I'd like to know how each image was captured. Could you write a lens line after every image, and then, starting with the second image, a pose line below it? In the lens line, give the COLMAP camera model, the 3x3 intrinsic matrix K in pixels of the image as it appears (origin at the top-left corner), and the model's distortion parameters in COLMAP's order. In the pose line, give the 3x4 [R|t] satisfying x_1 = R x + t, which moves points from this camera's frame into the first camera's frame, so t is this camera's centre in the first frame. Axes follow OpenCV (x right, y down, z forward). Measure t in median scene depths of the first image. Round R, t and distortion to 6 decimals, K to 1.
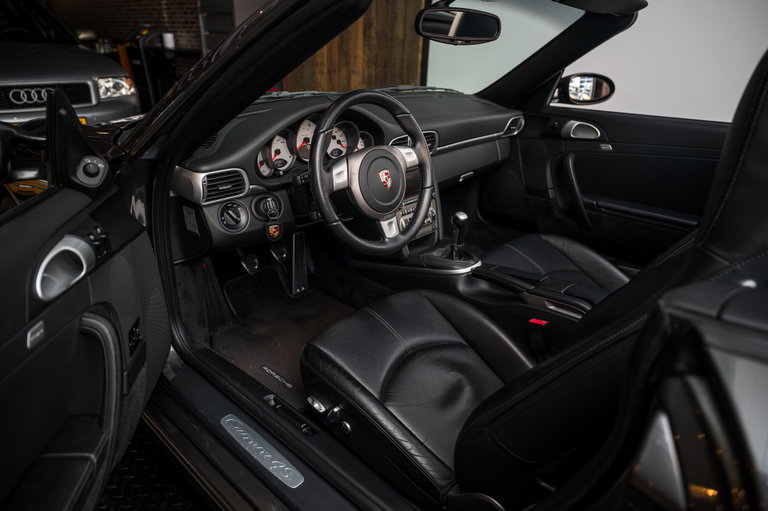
lens RADIAL K [[522.8, 0, 385.9], [0, 522.8, 248.7], [0, 0, 1]] dist [0.002052, 0.008396]
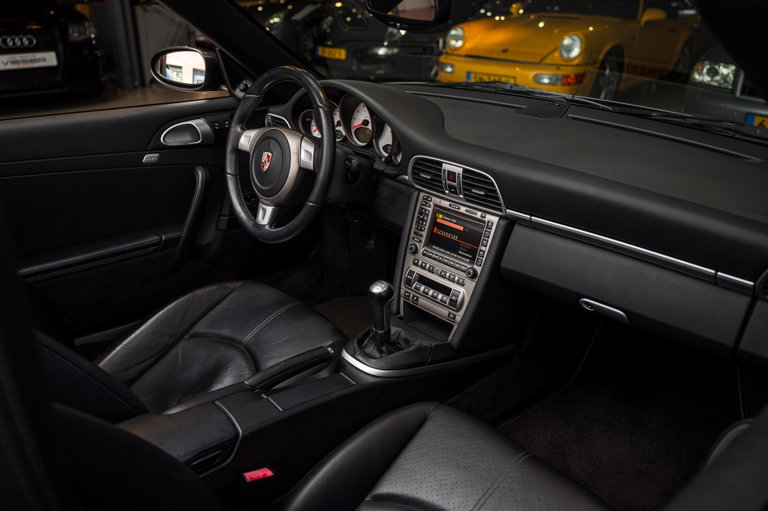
lens RADIAL K [[623.3, 0, 383.9], [0, 623.3, 261.5], [0, 0, 1]] dist [-0.000896, 0.010672]
pose [[-0.074489, 0.385517, -0.919689, 0.993671], [-0.402015, 0.832380, 0.381480, -0.455464], [0.912598, 0.398145, 0.092980, 1.071134]]
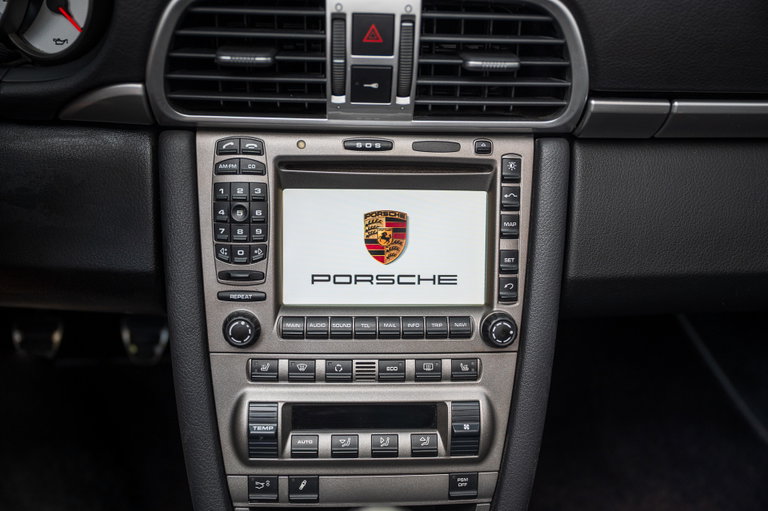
lens RADIAL K [[724.5, 0, 383.6], [0, 724.5, 255.9], [0, 0, 1]] dist [0.021278, 0.000000]
pose [[0.719143, 0.270638, -0.639991, 0.289813], [-0.282422, 0.955369, 0.086653, -0.180629], [0.634878, 0.118432, 0.763481, 0.980021]]
